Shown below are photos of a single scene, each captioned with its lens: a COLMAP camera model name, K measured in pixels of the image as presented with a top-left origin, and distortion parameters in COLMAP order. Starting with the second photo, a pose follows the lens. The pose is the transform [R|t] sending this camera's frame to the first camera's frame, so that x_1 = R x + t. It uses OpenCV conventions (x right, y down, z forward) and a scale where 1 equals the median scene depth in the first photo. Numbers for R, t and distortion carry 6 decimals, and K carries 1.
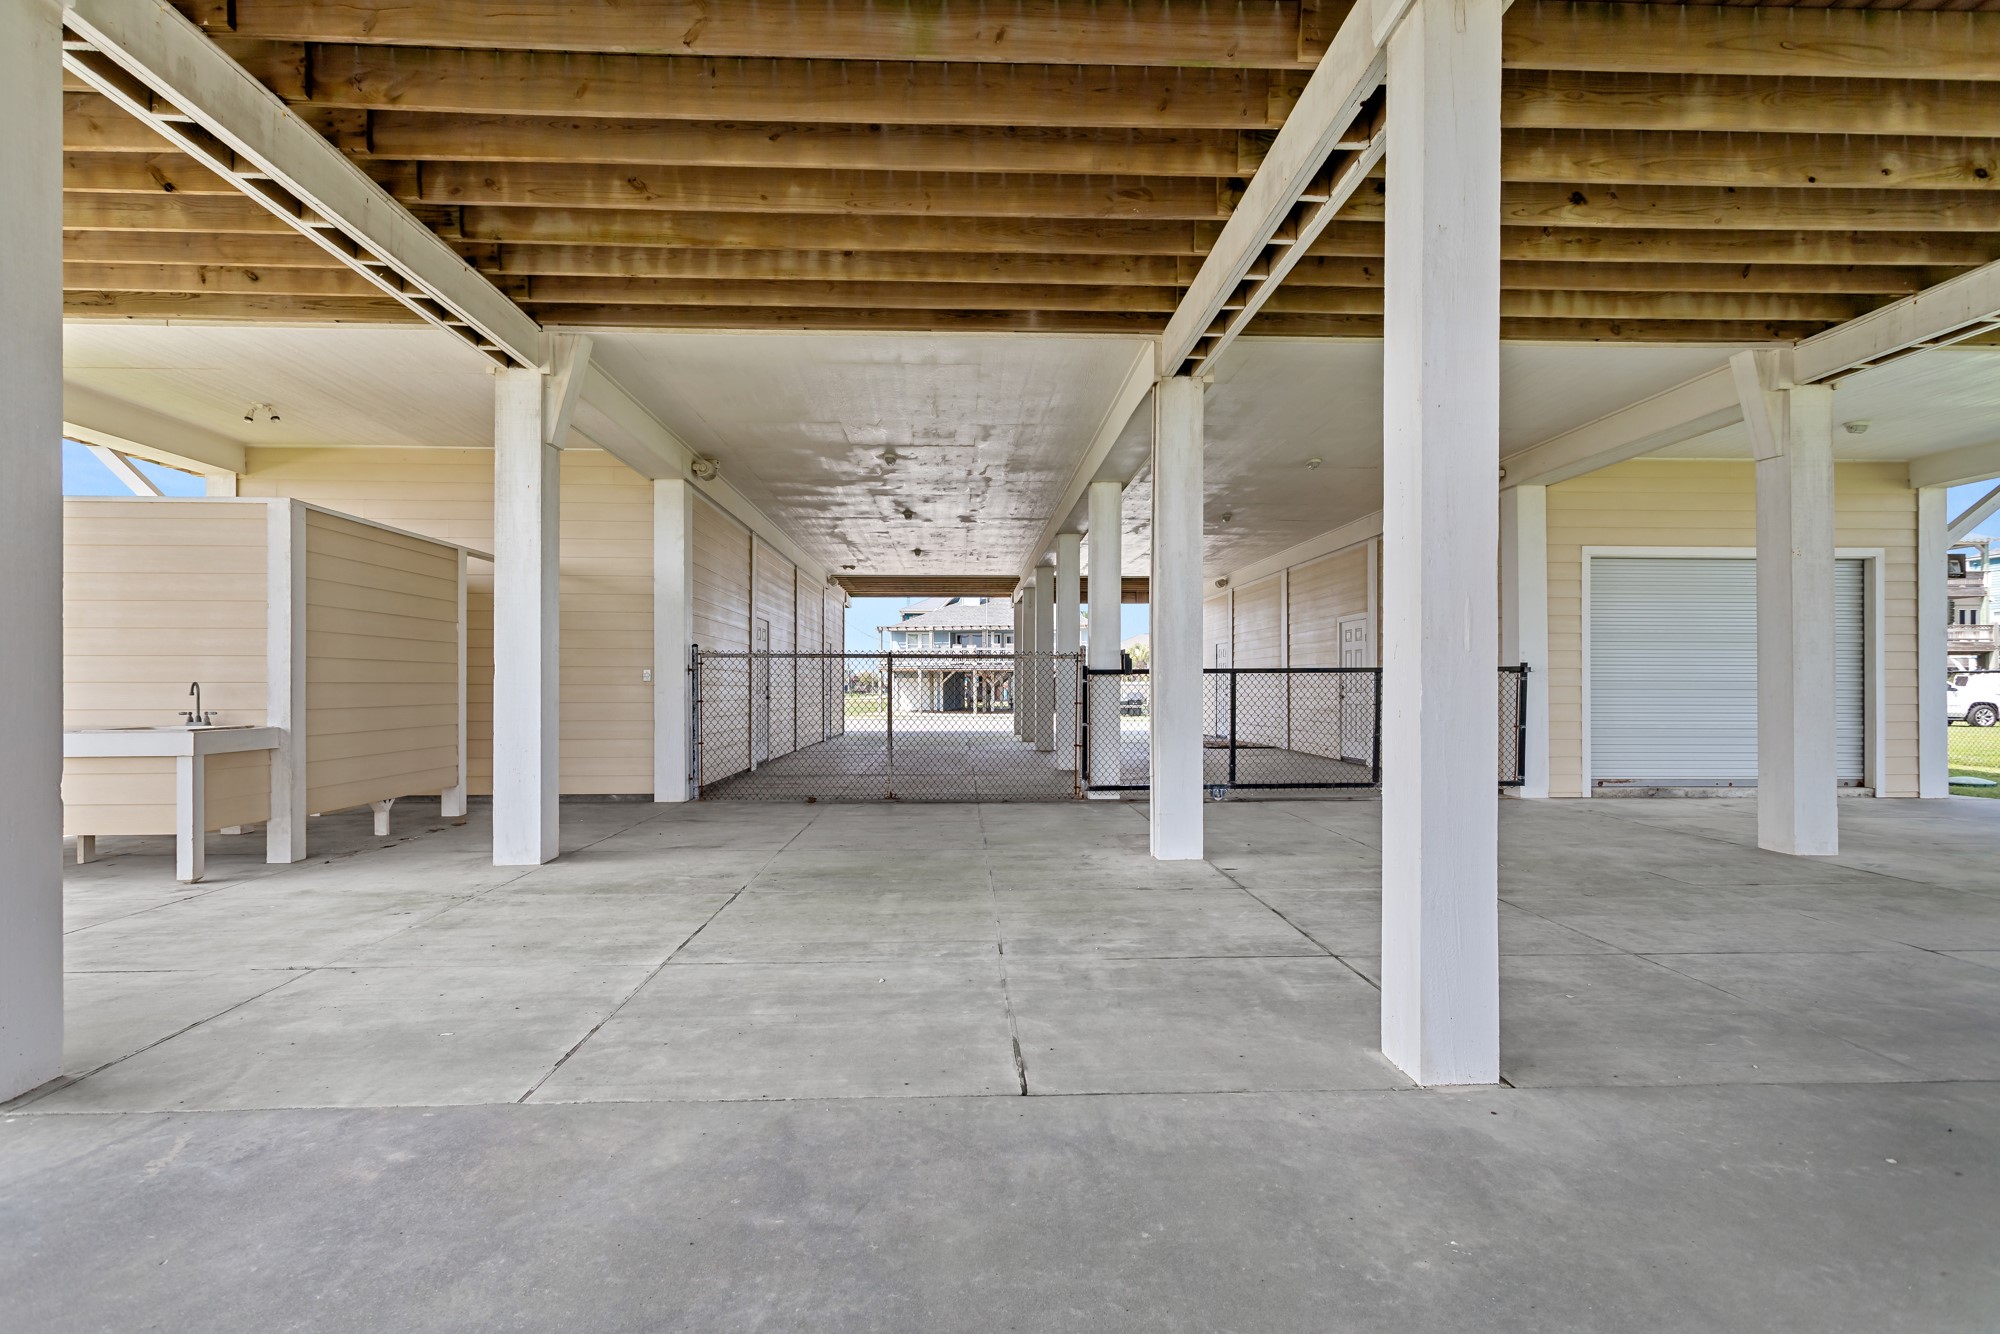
lens RADIAL K [[953.6, 0, 1000.0], [0, 953.6, 667.0], [0, 0, 1]] dist [0.099054, 0.000110]
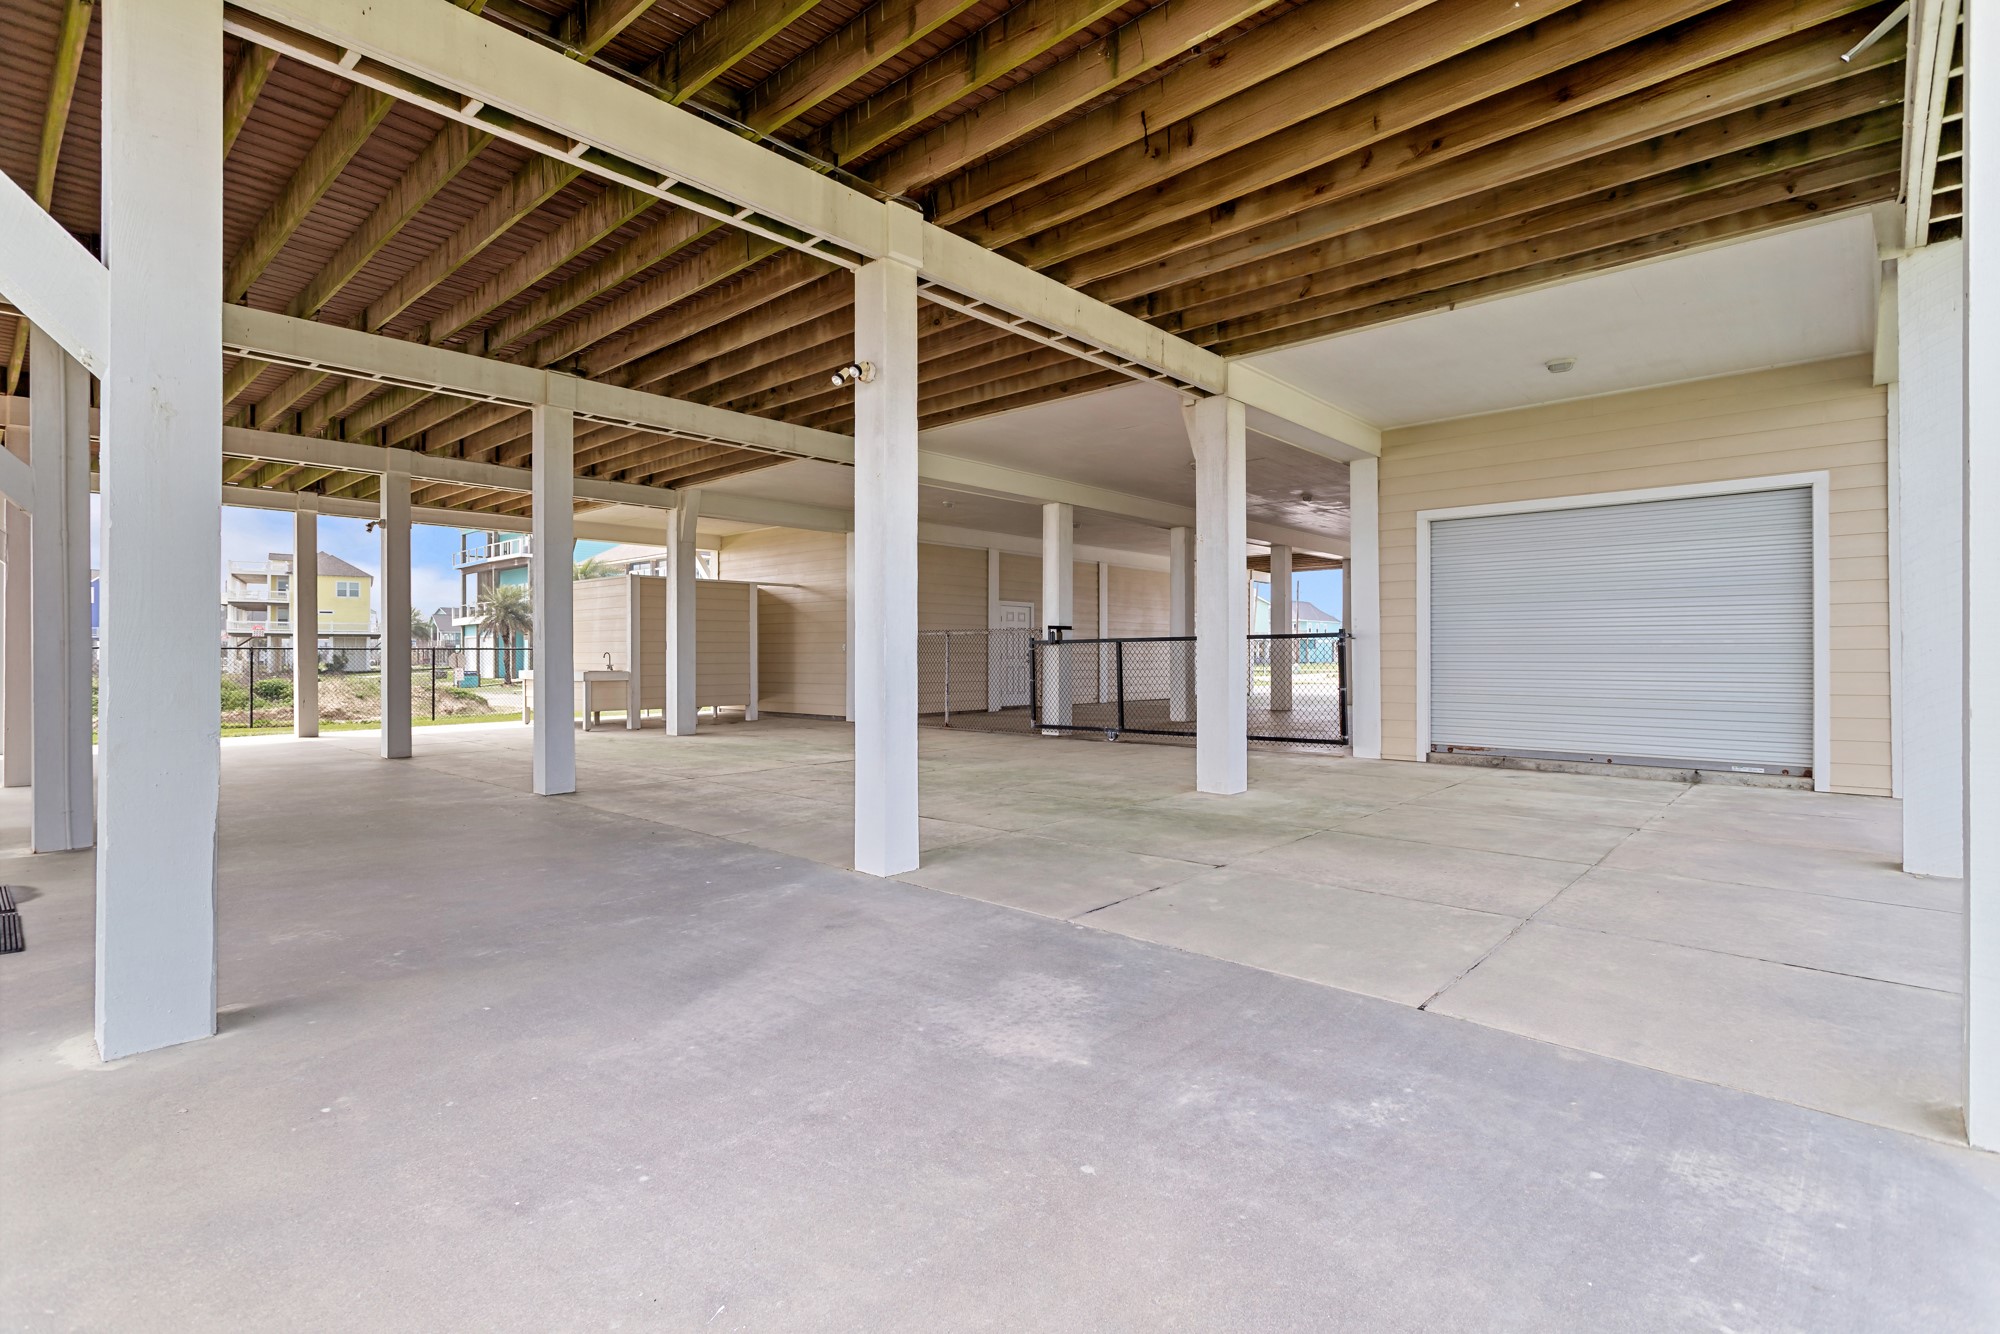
lens RADIAL K [[923.1, 0, 1000.0], [0, 923.1, 667.0], [0, 0, 1]] dist [0.091100, -0.000048]
pose [[0.695639, 0.008535, -0.718341, 0.985723], [0.009964, 0.999719, 0.021528, 0.010599], [0.718322, -0.022133, 0.695358, 0.026170]]
